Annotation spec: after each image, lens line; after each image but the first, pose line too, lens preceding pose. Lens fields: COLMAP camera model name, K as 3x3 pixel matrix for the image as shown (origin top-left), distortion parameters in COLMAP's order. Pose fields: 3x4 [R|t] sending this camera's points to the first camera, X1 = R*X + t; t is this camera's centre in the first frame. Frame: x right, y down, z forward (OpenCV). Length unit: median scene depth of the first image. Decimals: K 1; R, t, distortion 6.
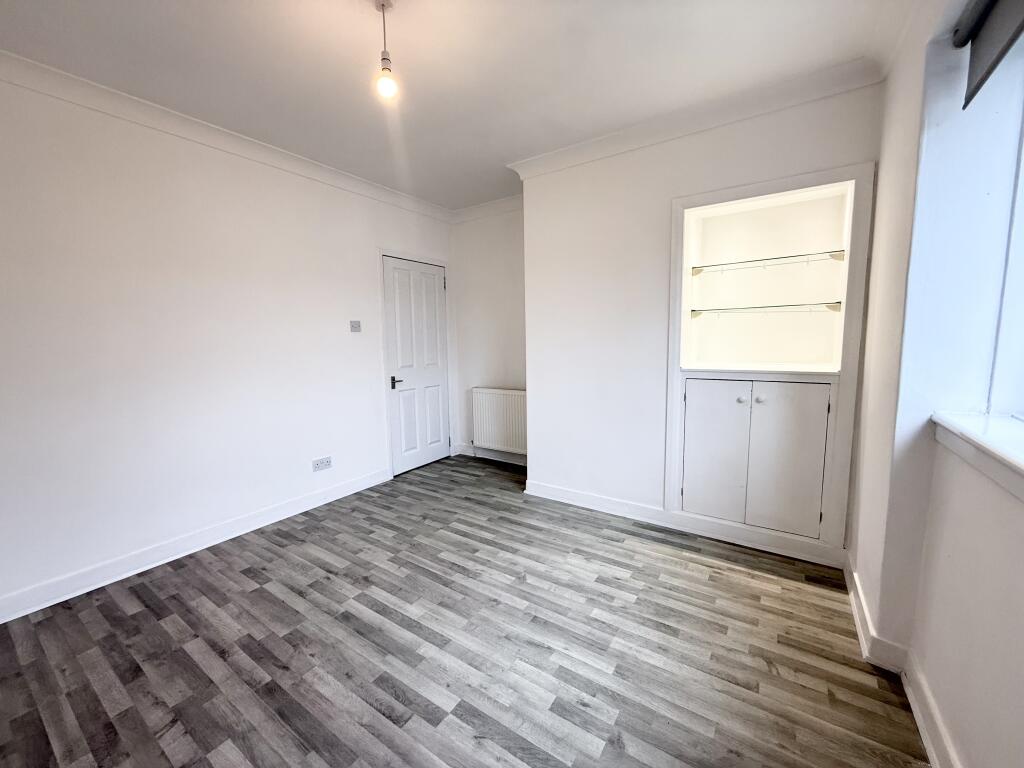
lens RADIAL K [[410.5, 0, 513.1], [0, 410.5, 386.3], [0, 0, 1]] dist [0.000479, 0.000692]
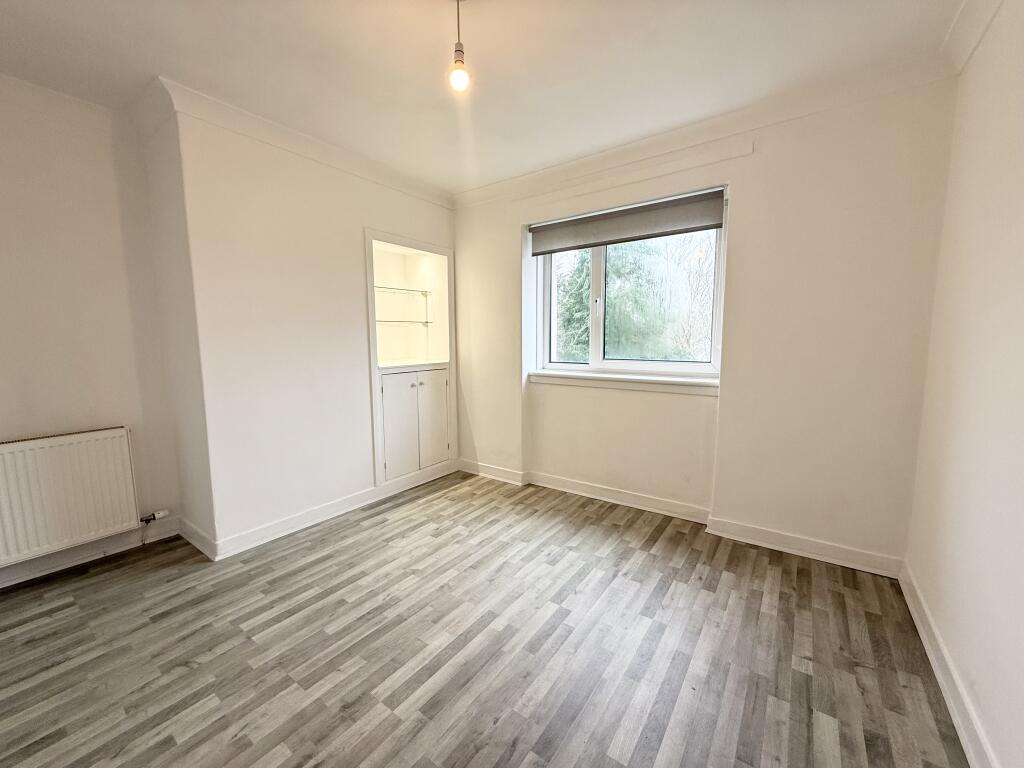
lens RADIAL K [[410.5, 0, 510.9], [0, 410.5, 381.3], [0, 0, 1]] dist [0.000479, 0.000692]
pose [[0.027379, -0.087345, 0.995802, -0.906126], [0.121550, 0.989074, 0.083413, -0.060697], [-0.992208, 0.118756, 0.037697, 0.623110]]
